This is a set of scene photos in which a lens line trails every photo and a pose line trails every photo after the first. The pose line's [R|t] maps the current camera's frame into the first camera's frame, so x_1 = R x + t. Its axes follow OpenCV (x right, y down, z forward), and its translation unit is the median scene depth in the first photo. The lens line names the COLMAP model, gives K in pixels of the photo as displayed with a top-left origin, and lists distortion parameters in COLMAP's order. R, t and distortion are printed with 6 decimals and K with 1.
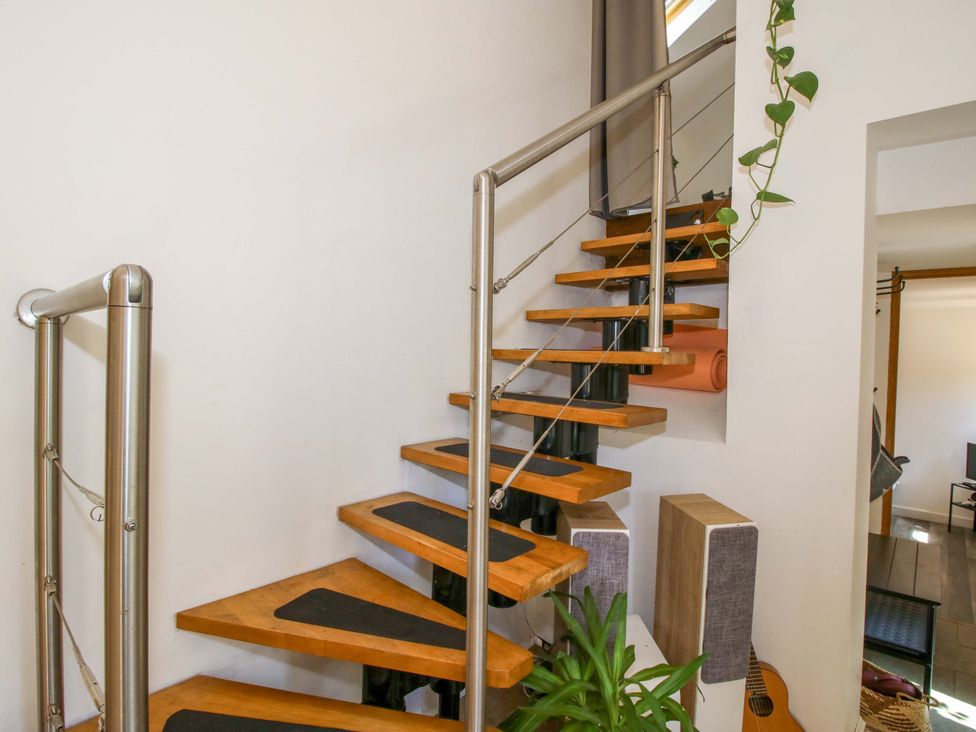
lens RADIAL K [[522.5, 0, 467.6], [0, 522.5, 358.5], [0, 0, 1]] dist [0.013275, -0.022125]
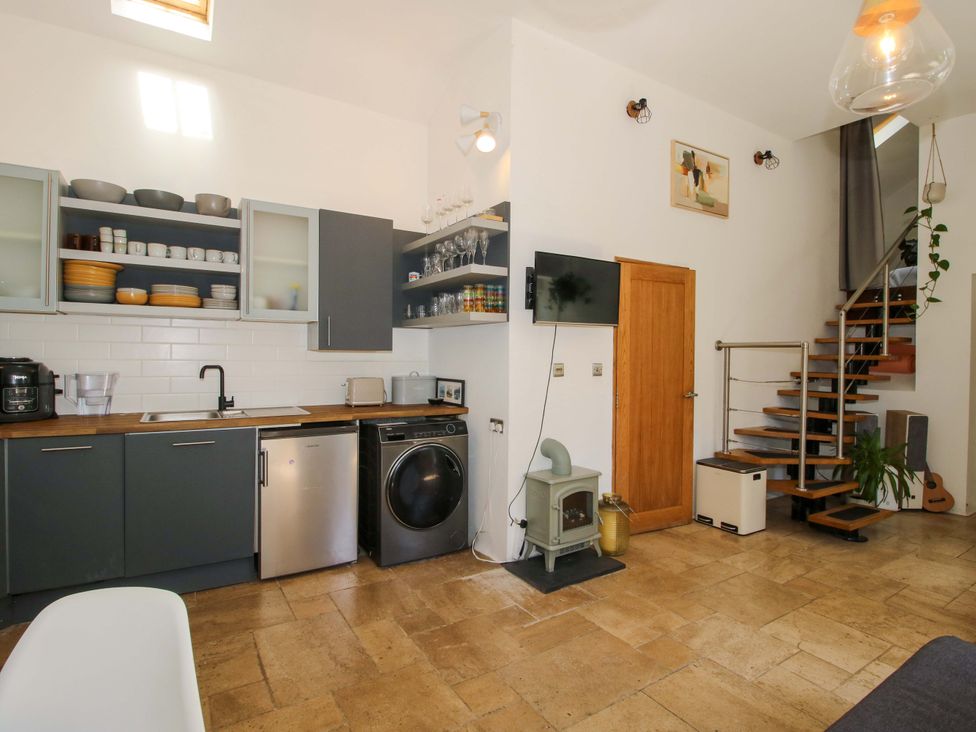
lens RADIAL K [[508.3, 0, 481.6], [0, 508.3, 358.5], [0, 0, 1]] dist [0.002670, -0.015966]
pose [[0.967432, 0.000205, -0.253129, -1.060847], [-0.004500, 0.999856, -0.016391, 0.058448], [0.253089, 0.016996, 0.967294, -2.191909]]
